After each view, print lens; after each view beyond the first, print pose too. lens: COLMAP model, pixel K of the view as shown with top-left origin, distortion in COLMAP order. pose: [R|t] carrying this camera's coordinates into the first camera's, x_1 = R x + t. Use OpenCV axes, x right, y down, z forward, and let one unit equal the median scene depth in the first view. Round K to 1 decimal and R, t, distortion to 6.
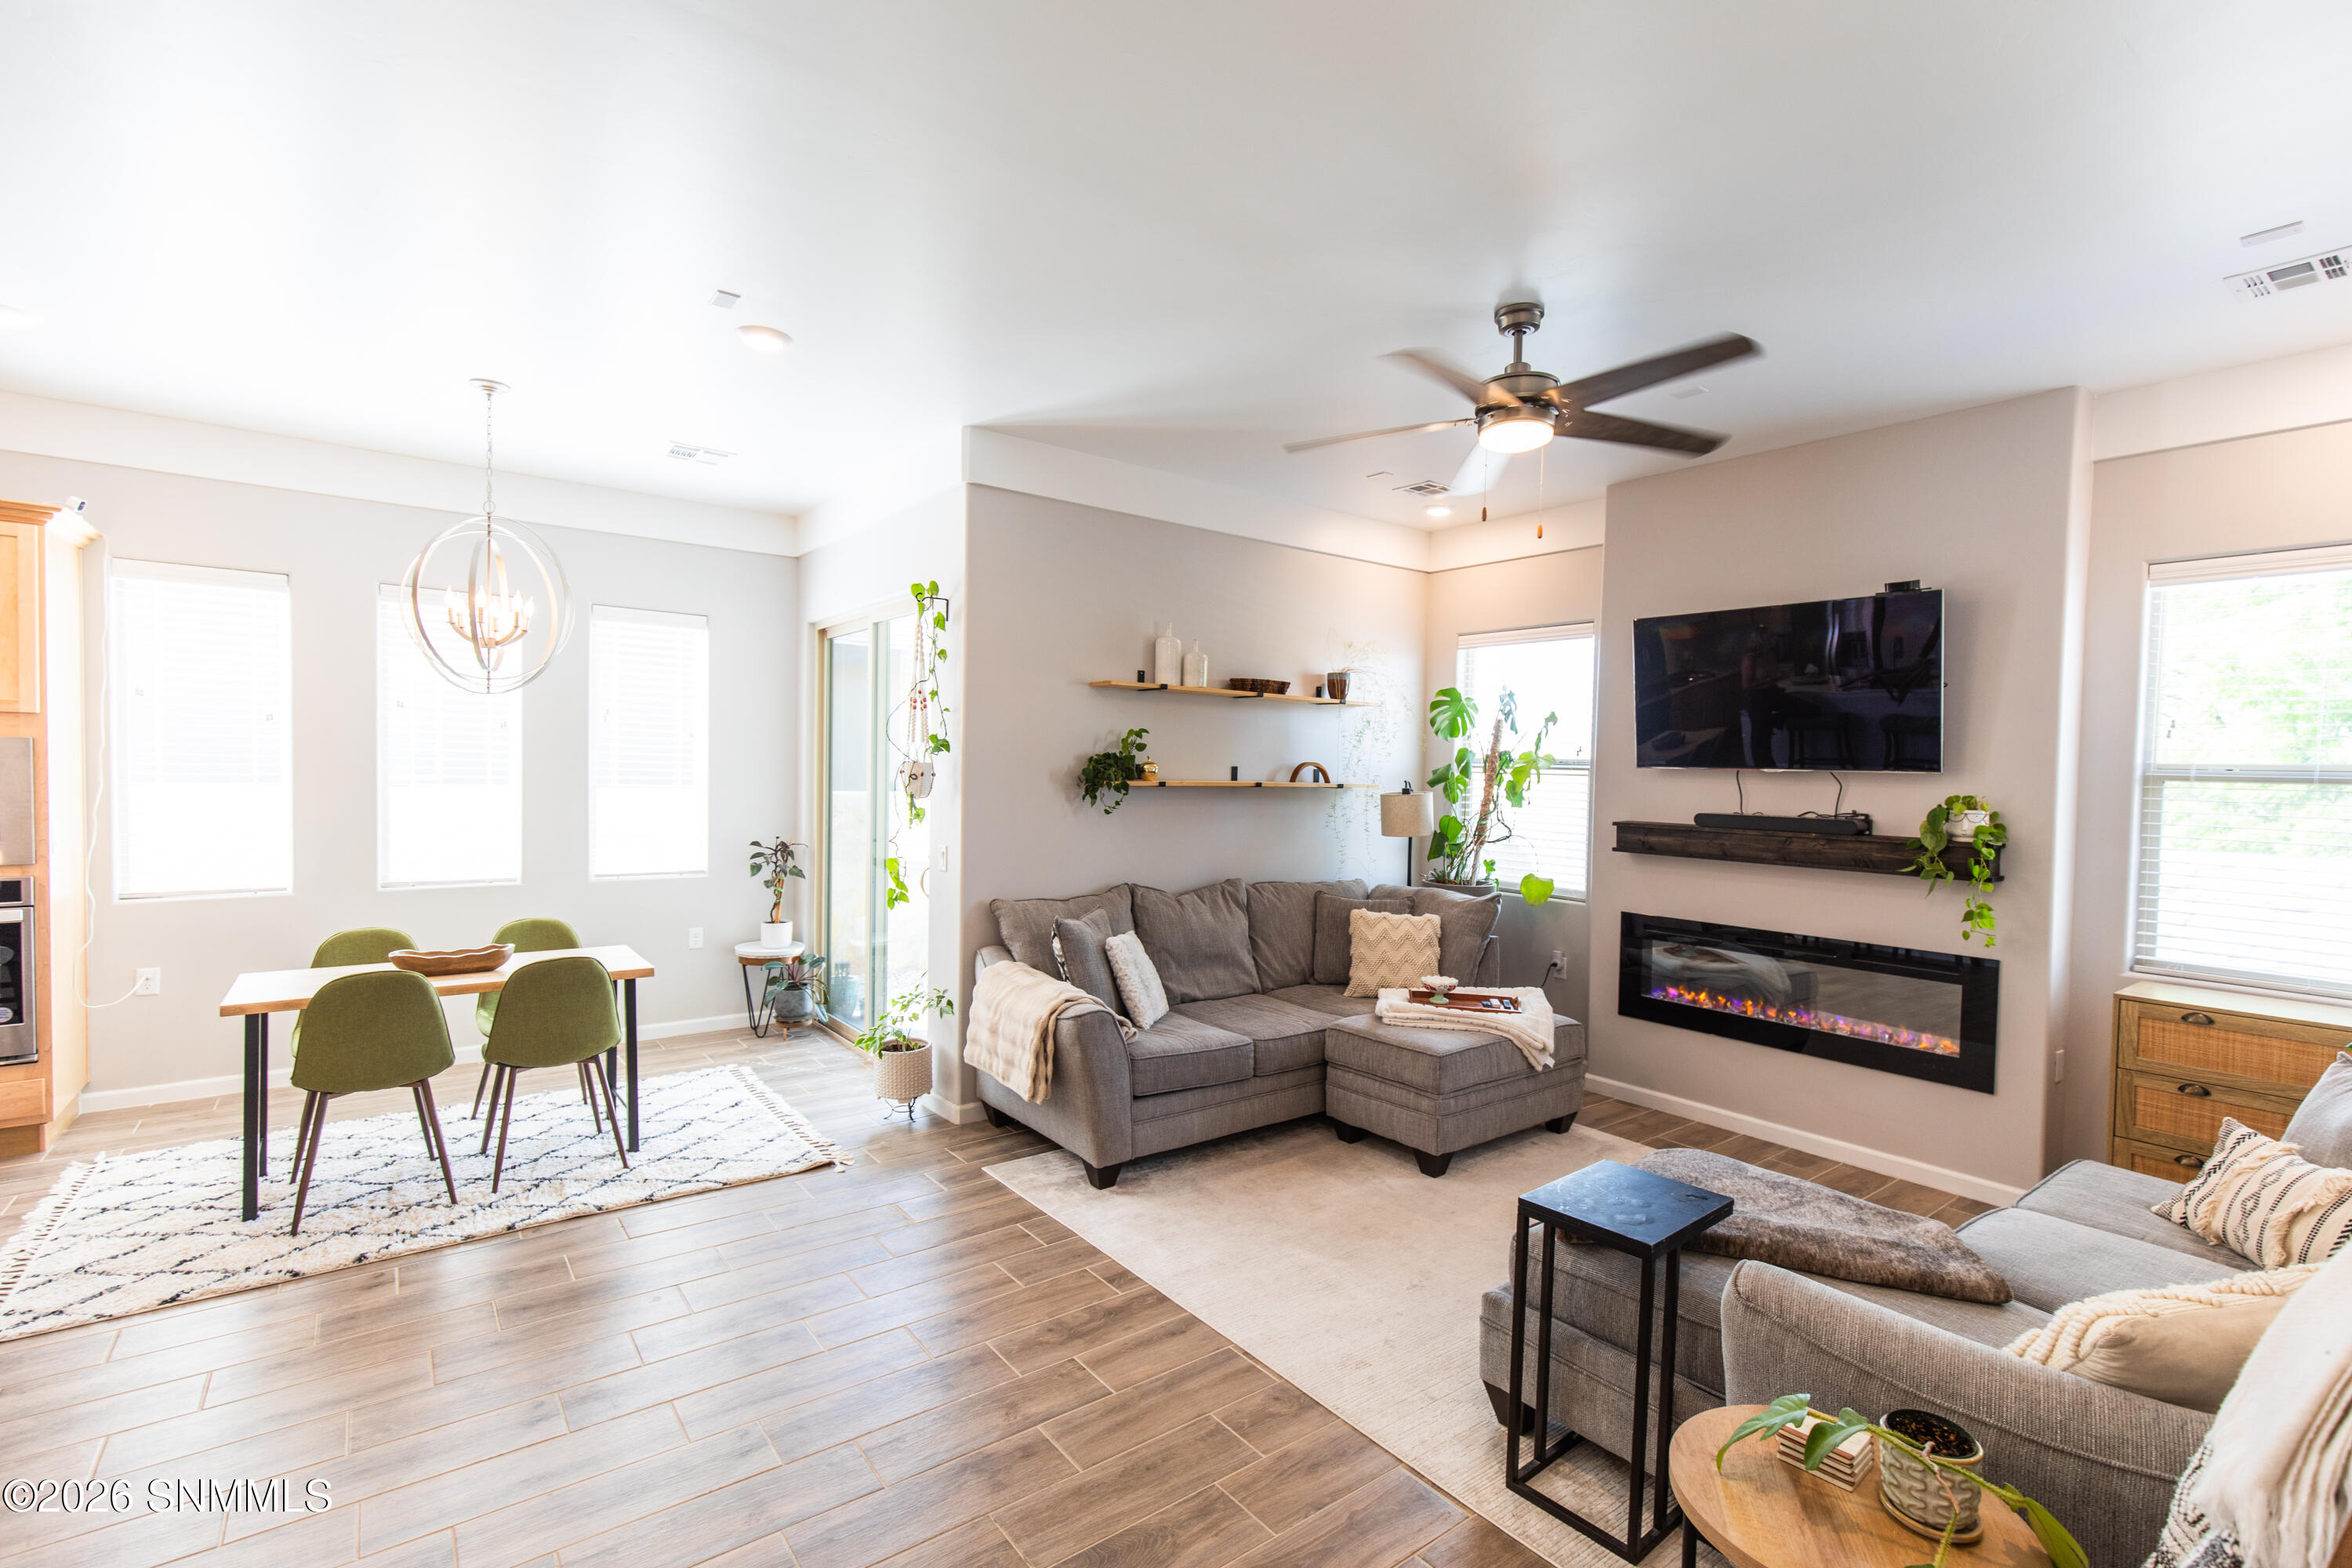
lens RADIAL K [[1051.3, 0, 1196.0], [0, 1051.3, 788.7], [0, 0, 1]] dist [0.003422, 0.000396]
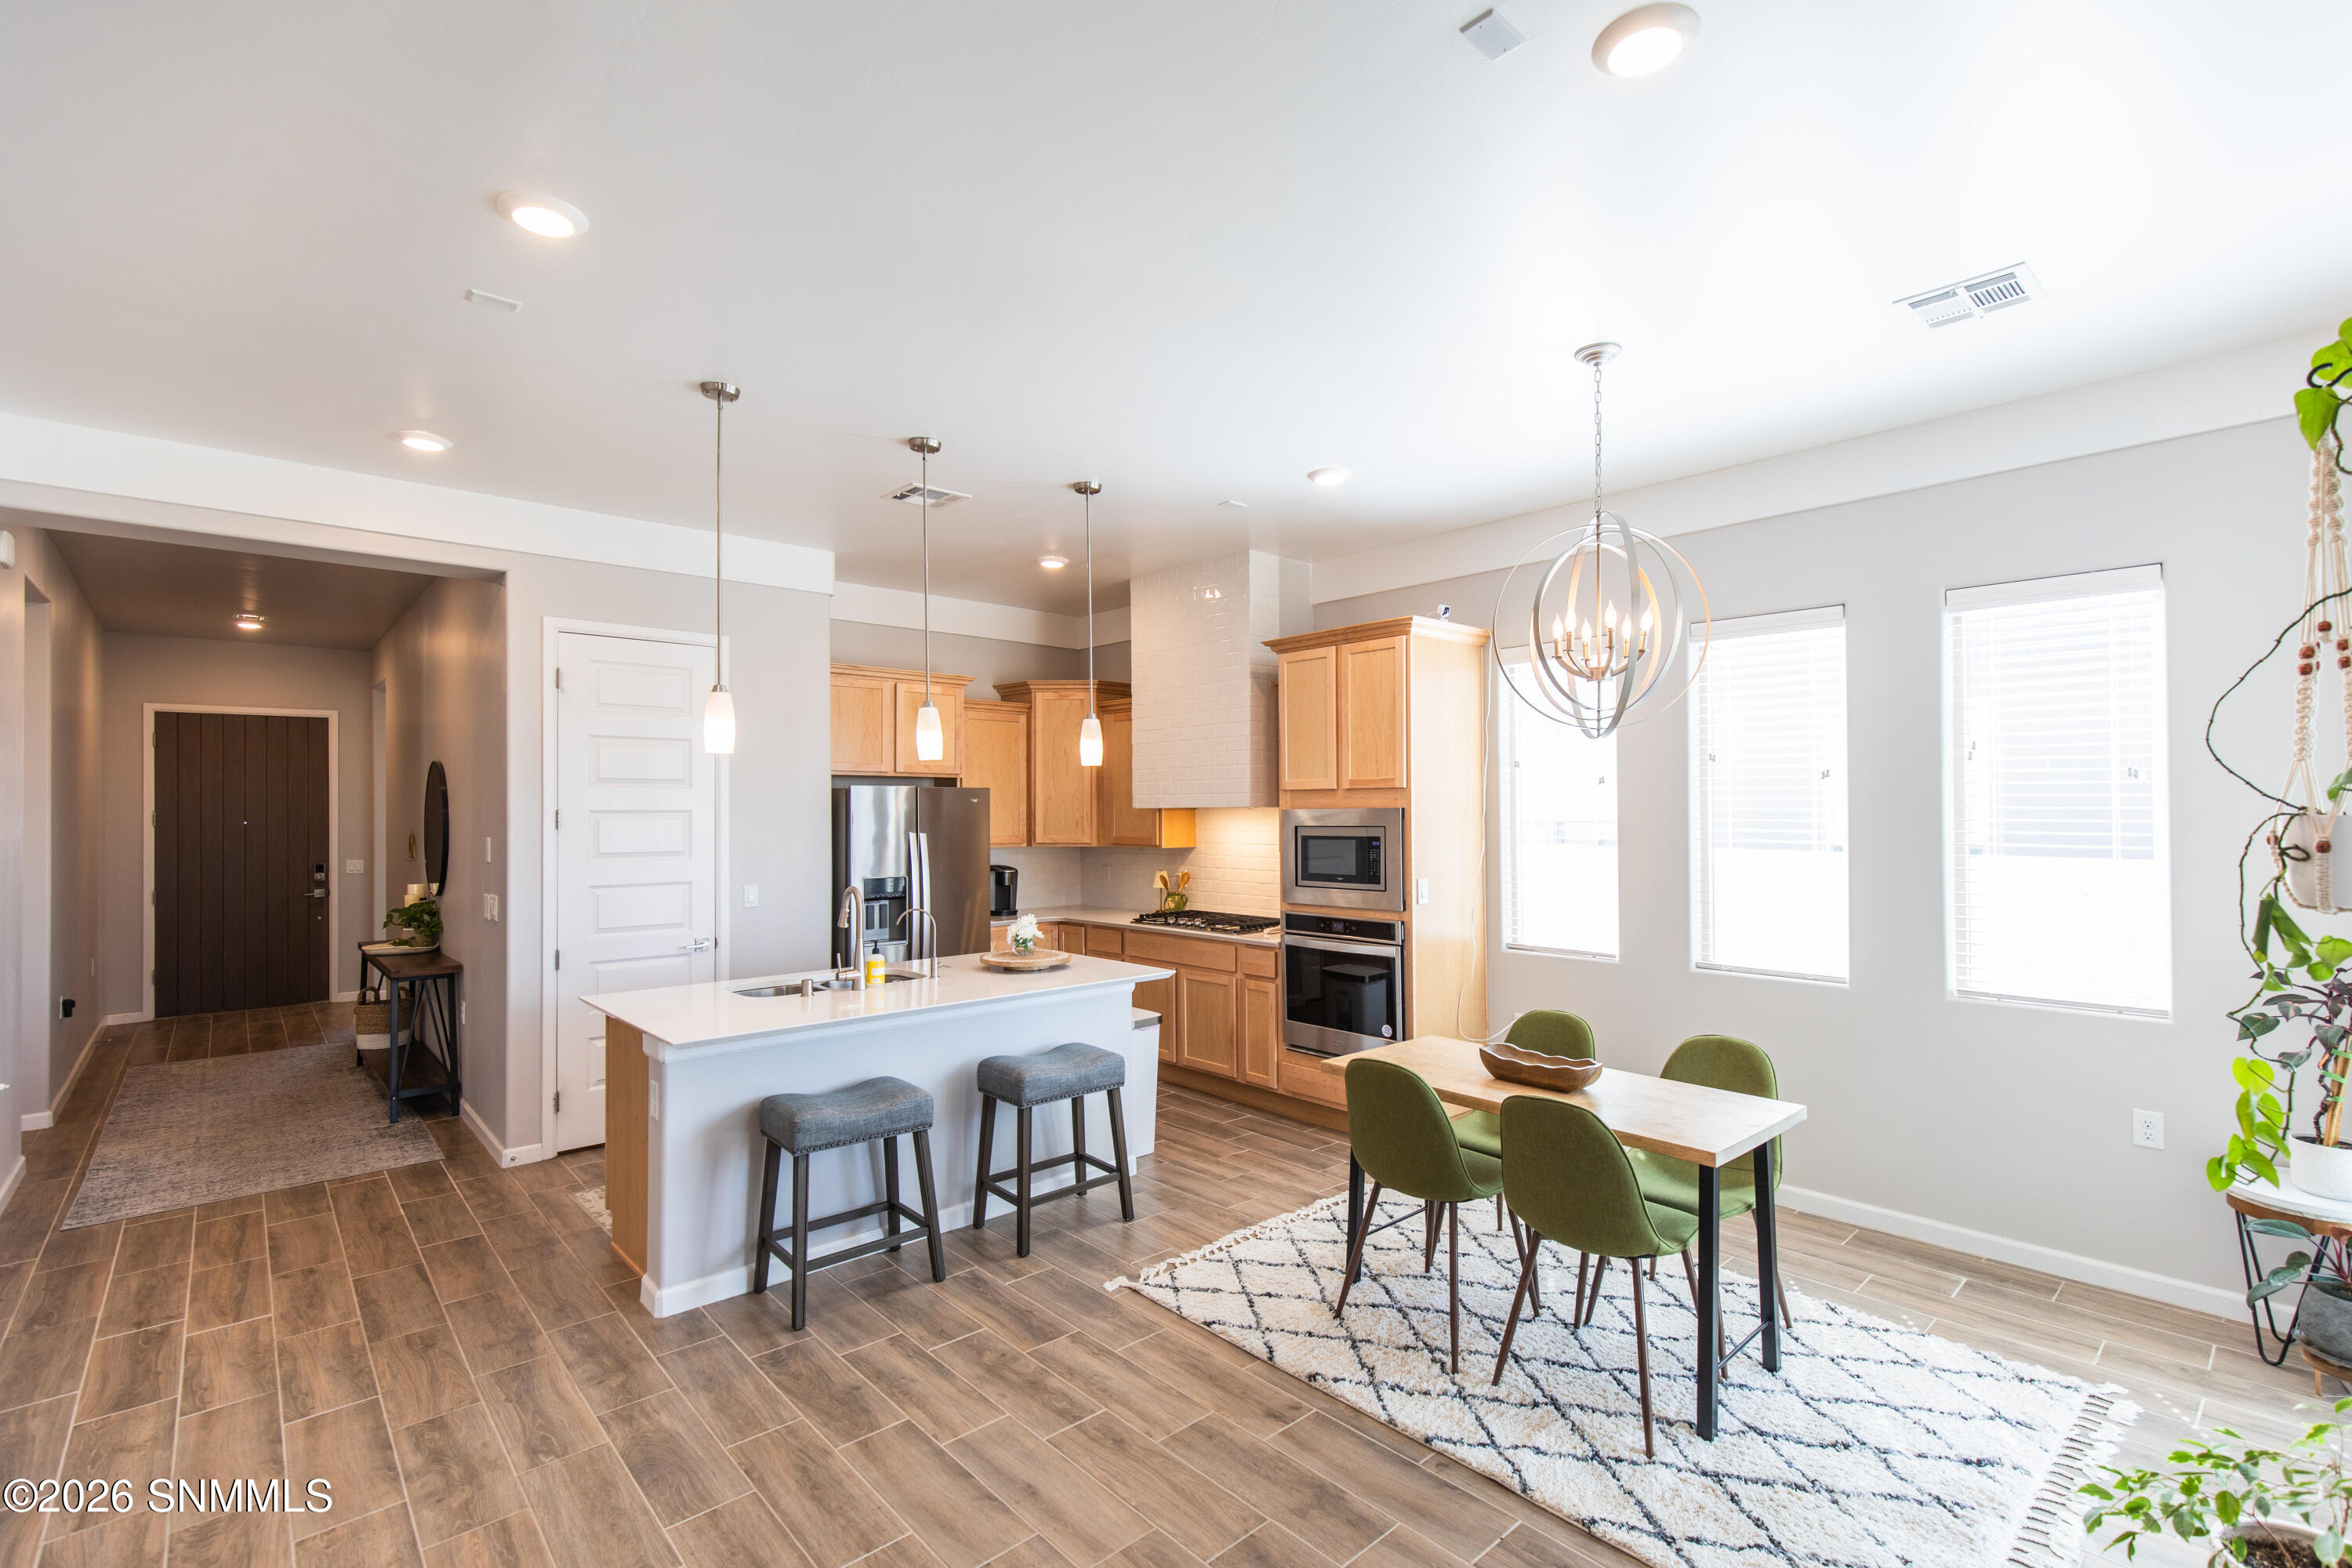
lens RADIAL K [[1051.3, 0, 1185.2], [0, 1051.3, 796.5], [0, 0, 1]] dist [0.003422, 0.000396]
pose [[0.069077, -0.033541, -0.997047, 0.088629], [-0.013171, 0.999317, -0.034530, -0.014704], [0.997524, 0.015518, 0.068588, 0.628368]]
